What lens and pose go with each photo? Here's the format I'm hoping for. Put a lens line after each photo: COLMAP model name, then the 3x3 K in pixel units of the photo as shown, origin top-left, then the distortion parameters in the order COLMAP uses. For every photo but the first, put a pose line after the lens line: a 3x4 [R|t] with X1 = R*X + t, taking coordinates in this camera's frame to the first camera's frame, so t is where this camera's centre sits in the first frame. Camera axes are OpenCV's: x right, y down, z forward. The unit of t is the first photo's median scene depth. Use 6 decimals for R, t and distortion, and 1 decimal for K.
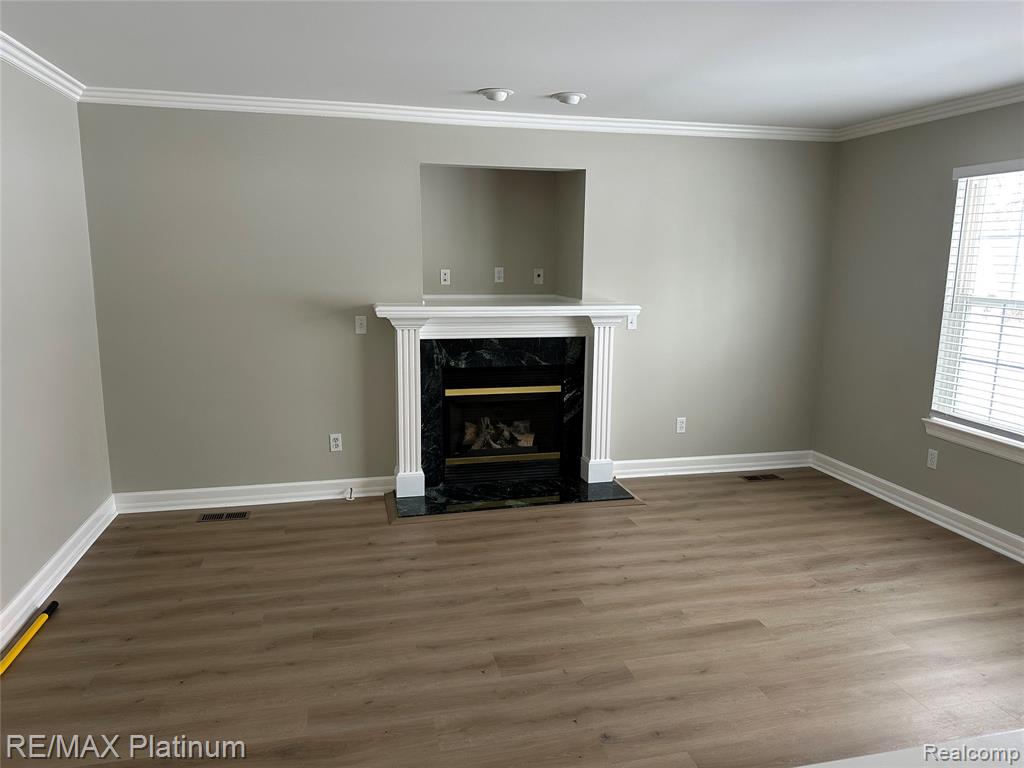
lens RADIAL K [[718.3, 0, 512.0], [0, 718.3, 384.0], [0, 0, 1]] dist [0.165702, -0.251594]
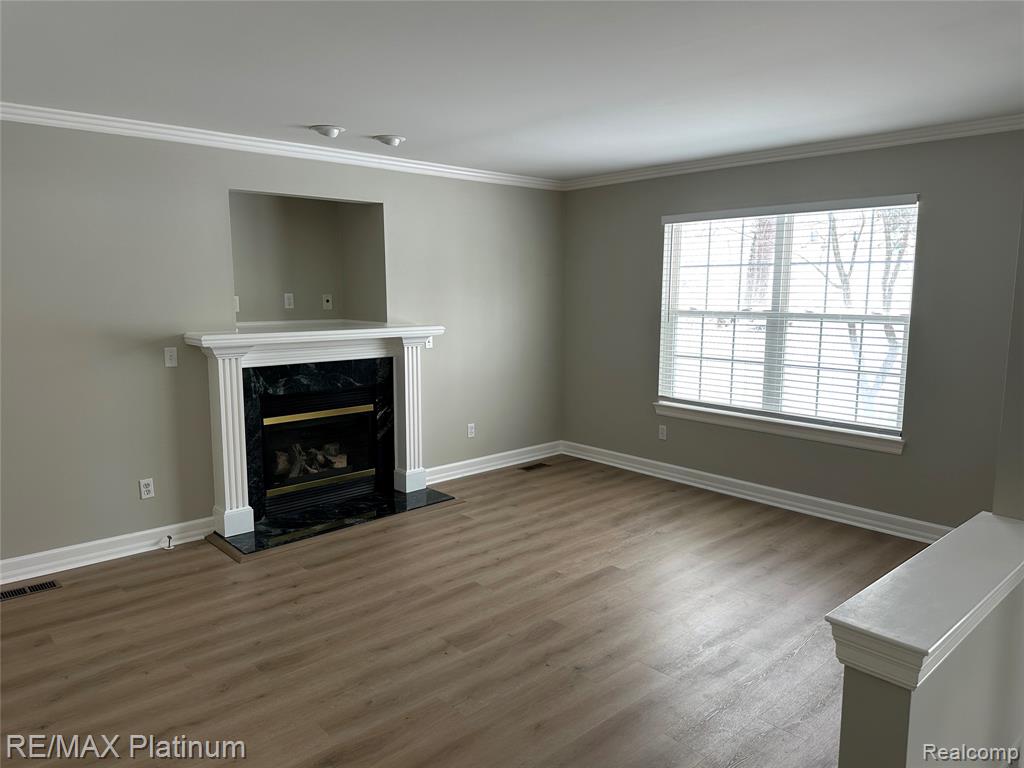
lens RADIAL K [[718.3, 0, 512.0], [0, 718.3, 384.0], [0, 0, 1]] dist [0.165702, -0.251594]
pose [[0.877612, -0.076596, 0.473212, -0.268740], [0.093845, 0.995503, -0.012906, 0.005523], [-0.470096, 0.055735, 0.880854, -0.029961]]
